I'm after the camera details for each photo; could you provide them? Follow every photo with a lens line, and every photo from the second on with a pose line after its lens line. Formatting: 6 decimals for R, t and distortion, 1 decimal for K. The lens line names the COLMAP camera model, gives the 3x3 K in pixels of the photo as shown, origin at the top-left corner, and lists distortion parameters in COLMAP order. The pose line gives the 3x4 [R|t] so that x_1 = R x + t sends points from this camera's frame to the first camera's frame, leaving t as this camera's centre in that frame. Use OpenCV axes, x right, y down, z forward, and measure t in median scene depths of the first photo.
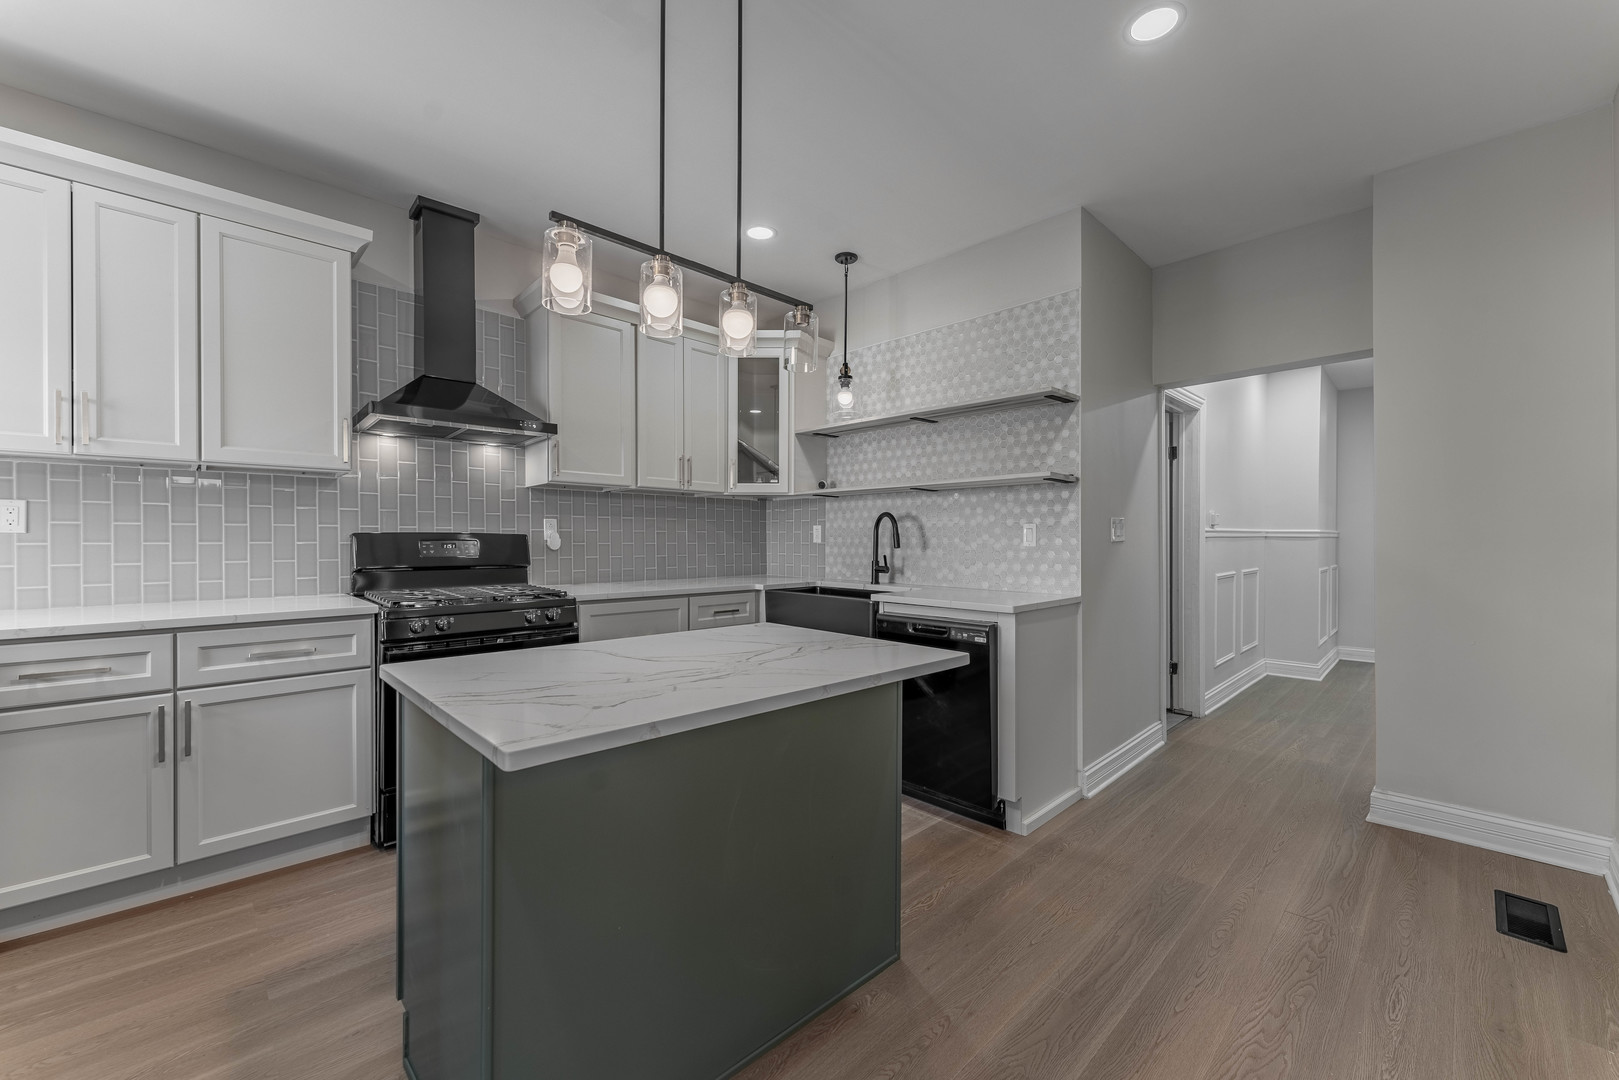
lens RADIAL K [[654.7, 0, 805.2], [0, 654.7, 537.5], [0, 0, 1]] dist [0.001203, -0.000867]
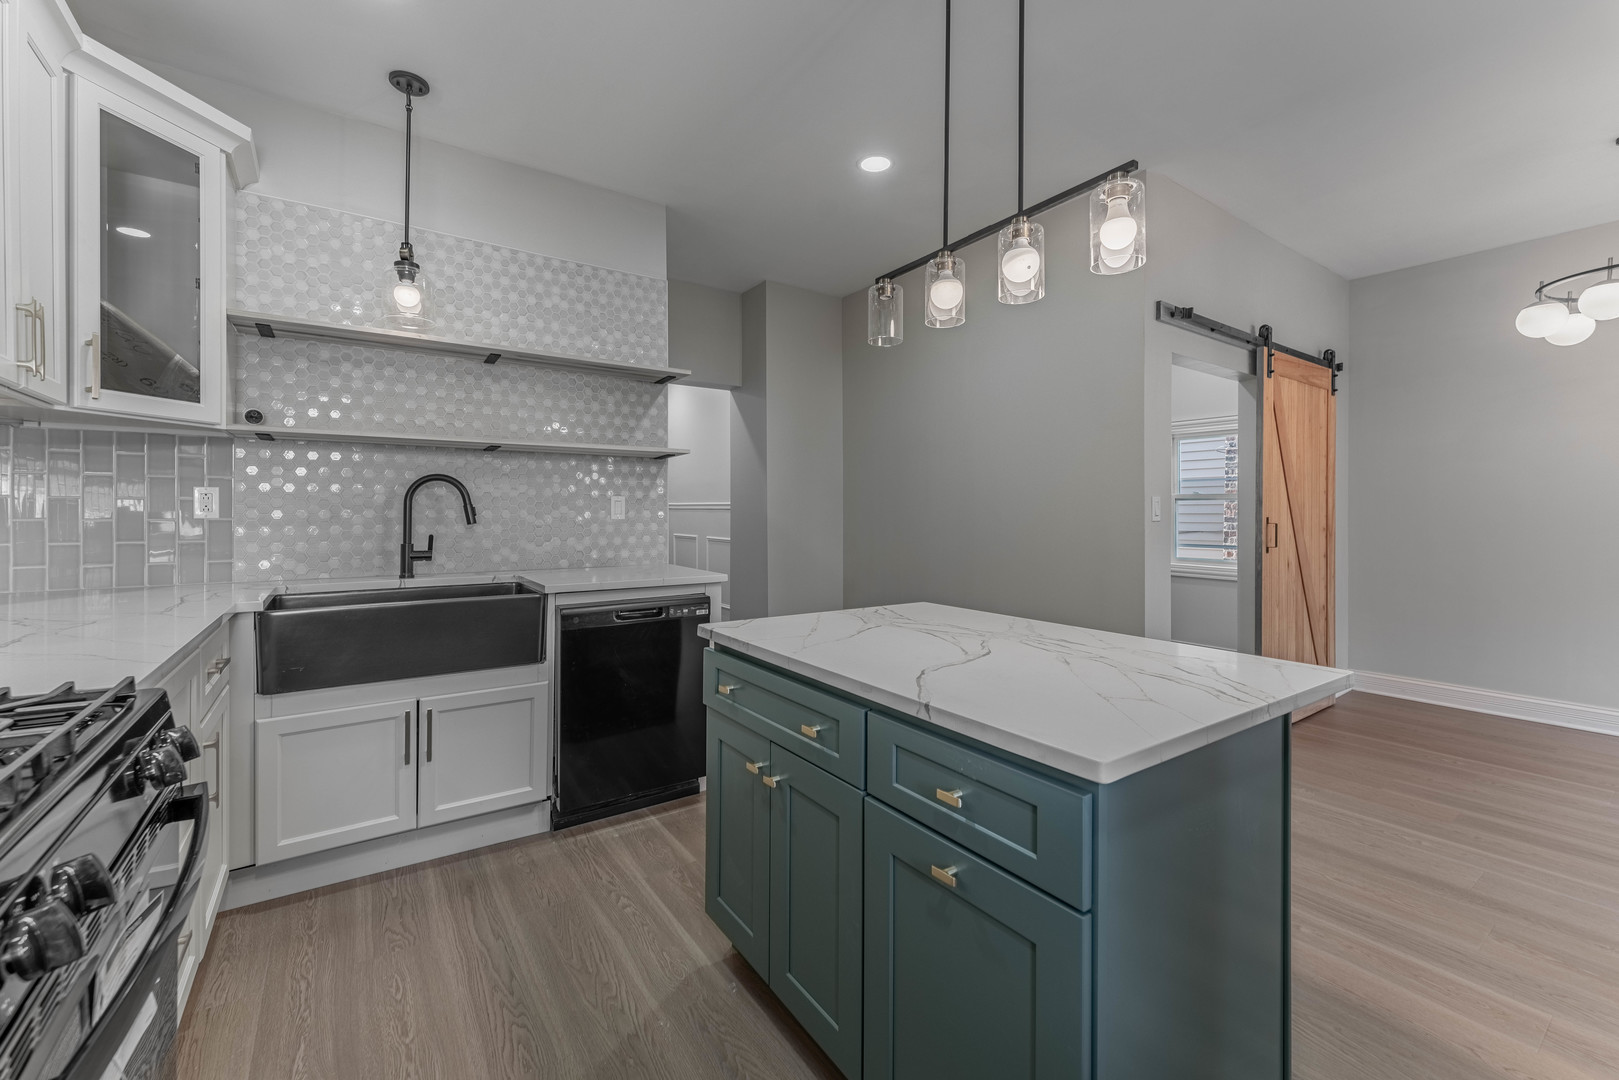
lens RADIAL K [[654.7, 0, 782.2], [0, 654.7, 512.5], [0, 0, 1]] dist [0.001203, -0.000867]
pose [[0.175753, -0.004642, 0.984423, -0.547093], [-0.004534, 0.999974, 0.005525, -0.002668], [-0.984424, -0.005435, 0.175728, 0.546121]]
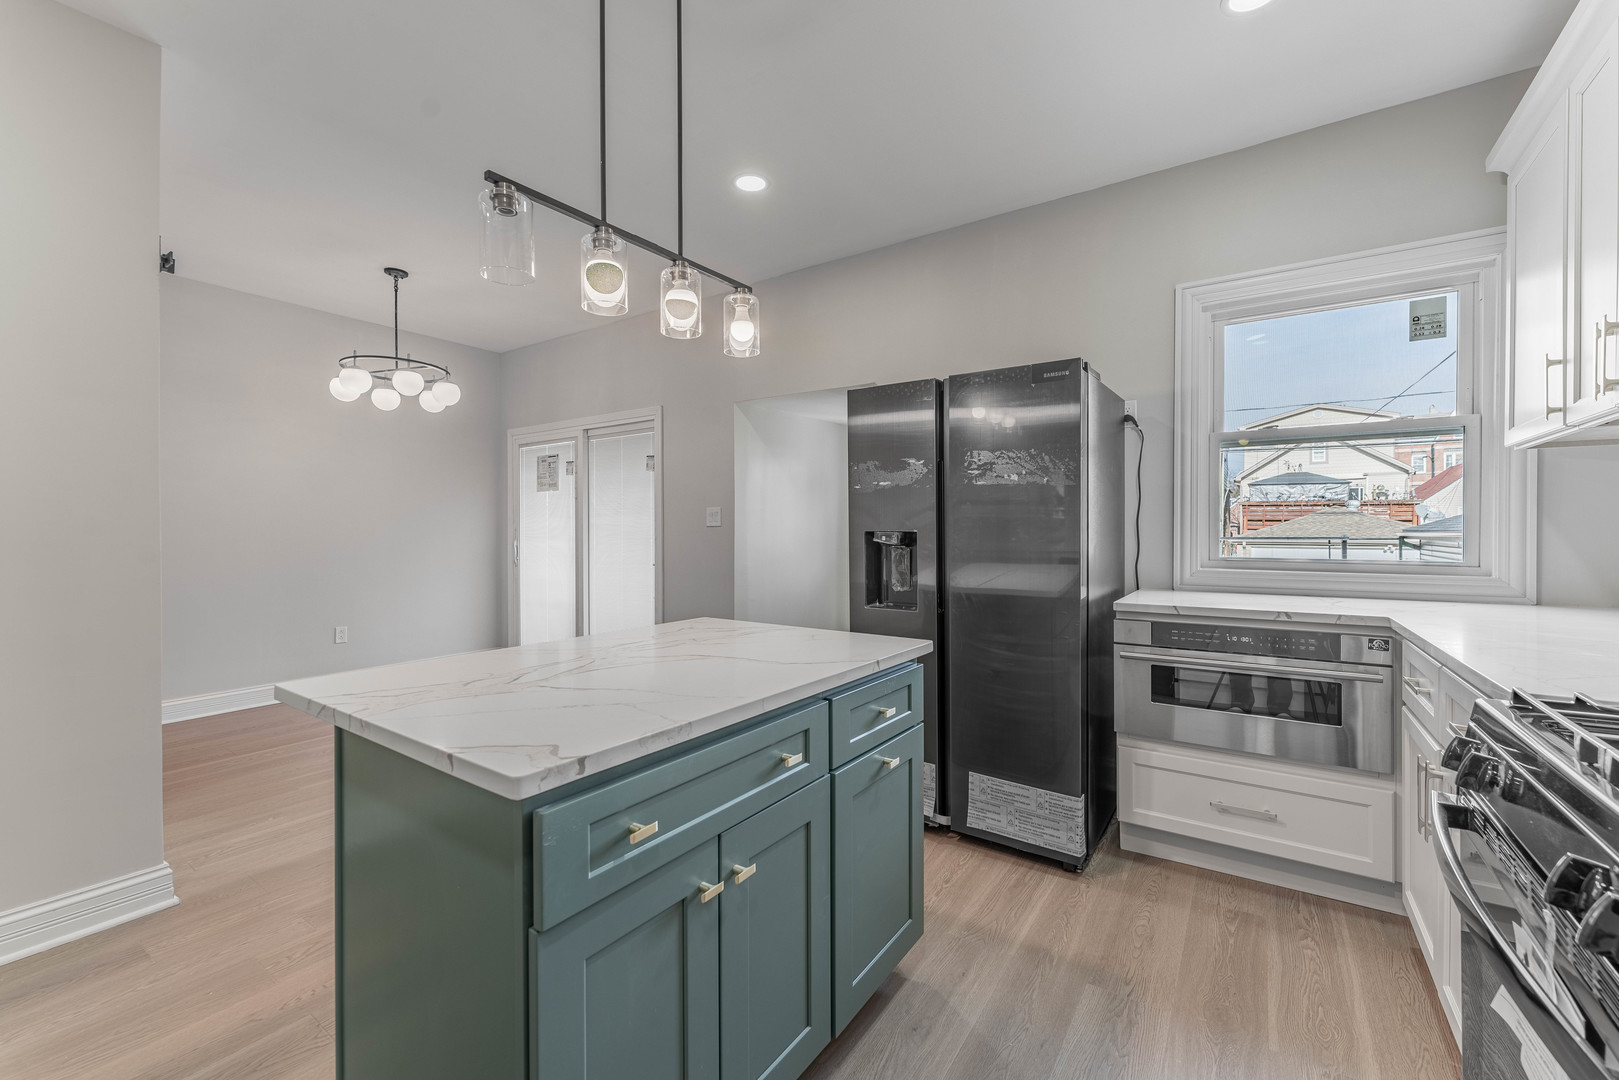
lens RADIAL K [[654.7, 0, 814.0], [0, 654.7, 536.5], [0, 0, 1]] dist [0.001203, -0.000867]
pose [[-0.978791, -0.002329, -0.204850, -0.074577], [-0.003809, 0.999969, 0.006833, 0.003552], [0.204828, 0.007468, -0.978770, 0.975759]]
